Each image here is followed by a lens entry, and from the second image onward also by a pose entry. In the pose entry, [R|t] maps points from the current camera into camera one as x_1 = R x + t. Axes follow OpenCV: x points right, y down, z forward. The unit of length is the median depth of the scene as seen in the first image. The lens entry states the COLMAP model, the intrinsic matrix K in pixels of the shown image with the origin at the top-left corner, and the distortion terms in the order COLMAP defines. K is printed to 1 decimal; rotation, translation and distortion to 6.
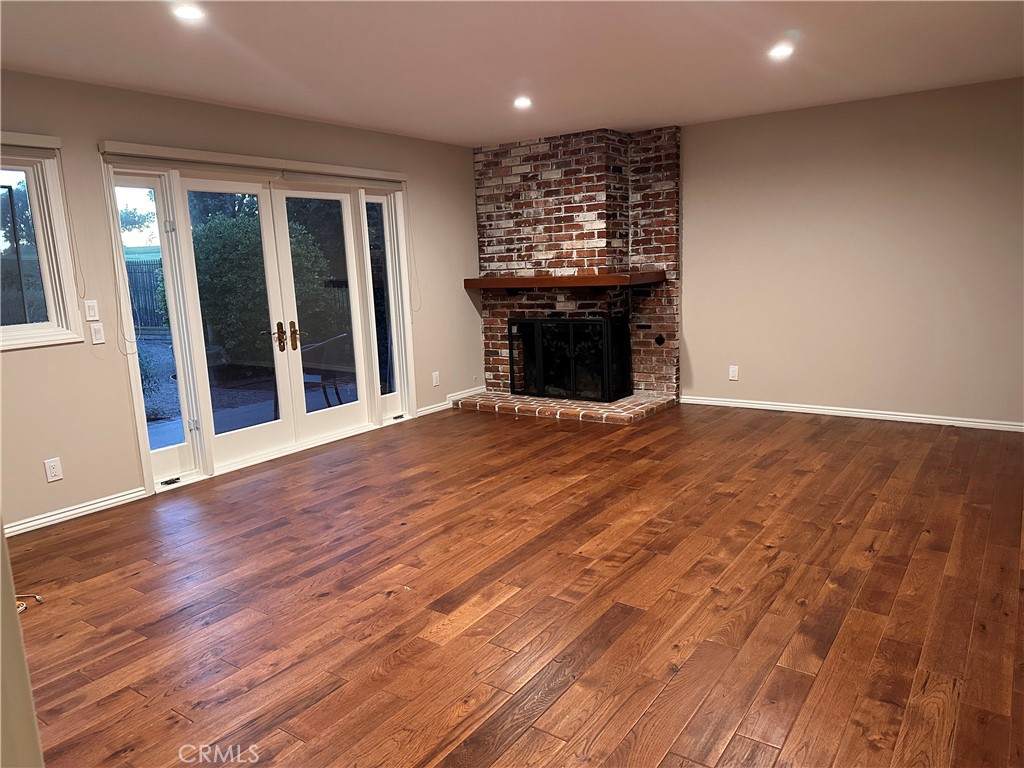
lens RADIAL K [[719.7, 0, 489.3], [0, 719.7, 412.7], [0, 0, 1]] dist [0.037258, -0.041072]
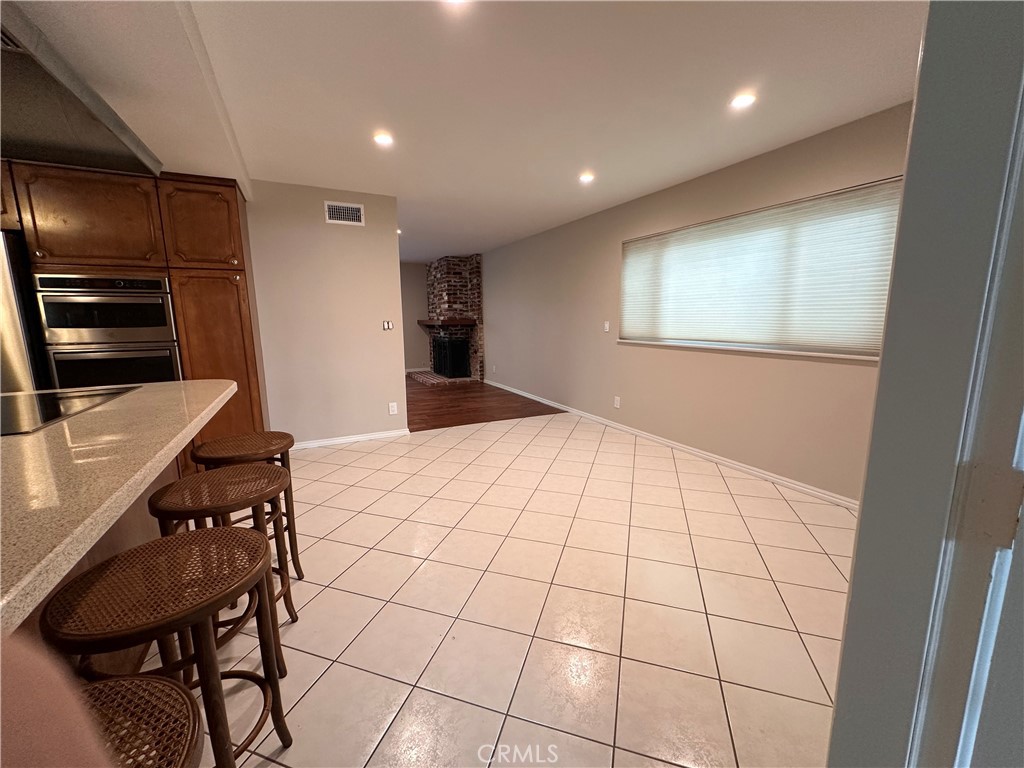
lens RADIAL K [[406.5, 0, 512.2], [0, 406.5, 382.6], [0, 0, 1]] dist [-0.001499, 0.000461]
pose [[0.893457, 0.107854, -0.436007, 0.884142], [-0.123432, 0.992325, -0.007467, -0.015554], [0.431855, 0.060489, 0.899912, -0.026339]]
